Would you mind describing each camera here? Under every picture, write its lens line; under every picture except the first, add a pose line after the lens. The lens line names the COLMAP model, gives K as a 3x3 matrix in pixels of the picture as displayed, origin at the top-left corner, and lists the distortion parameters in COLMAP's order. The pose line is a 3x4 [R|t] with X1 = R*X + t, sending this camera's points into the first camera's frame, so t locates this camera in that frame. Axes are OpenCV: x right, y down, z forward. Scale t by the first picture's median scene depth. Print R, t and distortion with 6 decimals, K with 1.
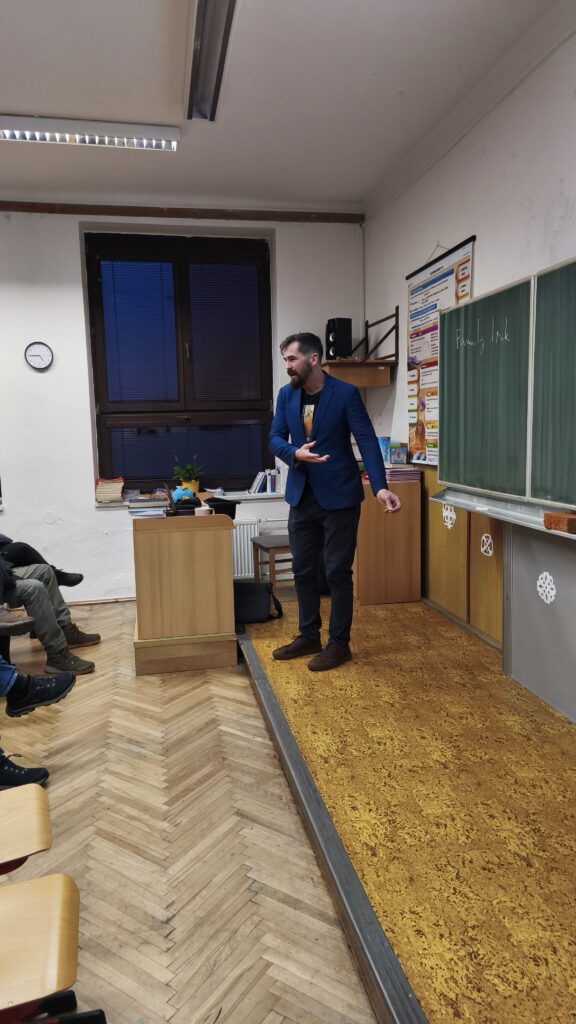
lens RADIAL K [[666.3, 0, 283.7], [0, 666.3, 514.6], [0, 0, 1]] dist [0.029640, 0.000692]
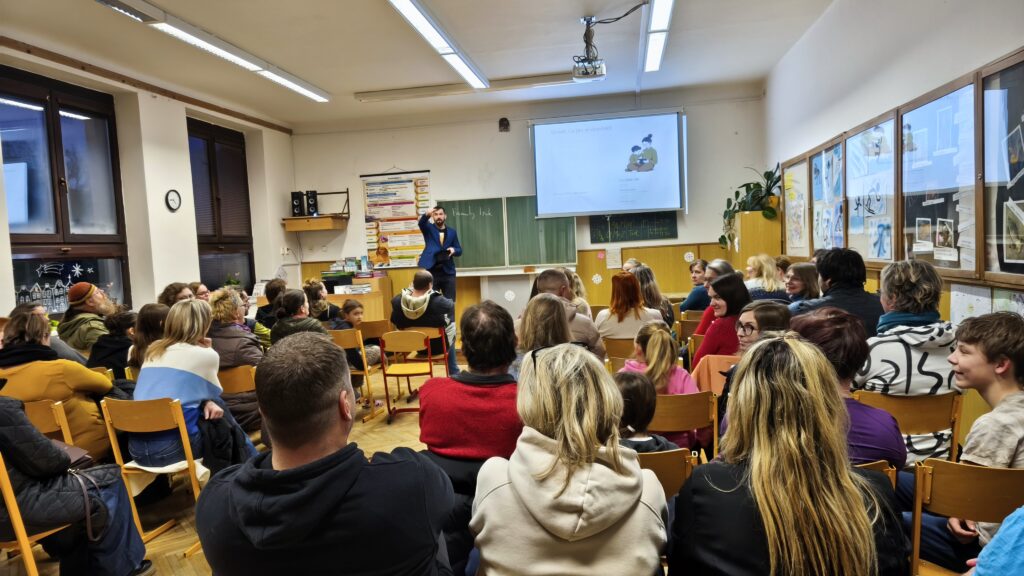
lens RADIAL K [[666.3, 0, 510.7], [0, 666.3, 288.8], [0, 0, 1]] dist [0.029640, 0.000692]
pose [[0.358779, -0.055700, 0.931759, -1.514606], [0.165892, 0.986132, -0.004927, 0.057192], [-0.918563, 0.156340, 0.363043, -0.069108]]
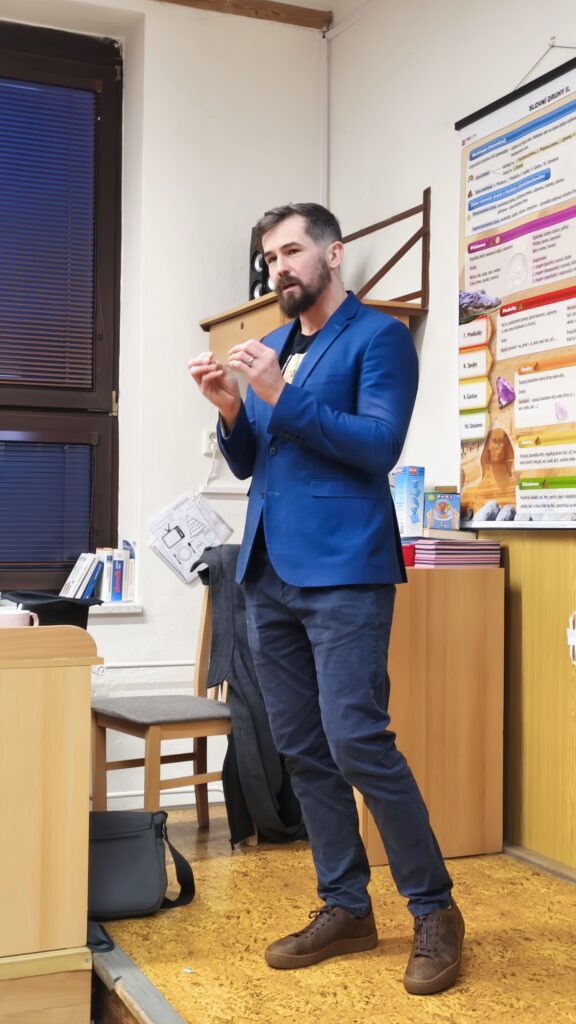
lens RADIAL K [[1297.9, 0, 291.1], [0, 1297.9, 507.9], [0, 0, 1]] dist [0.025483, 0.000000]
pose [[0.974846, 0.037810, 0.219649, -0.112294], [-0.005319, 0.989172, -0.146665, 0.035099], [-0.222816, 0.141807, 0.964491, 0.207677]]
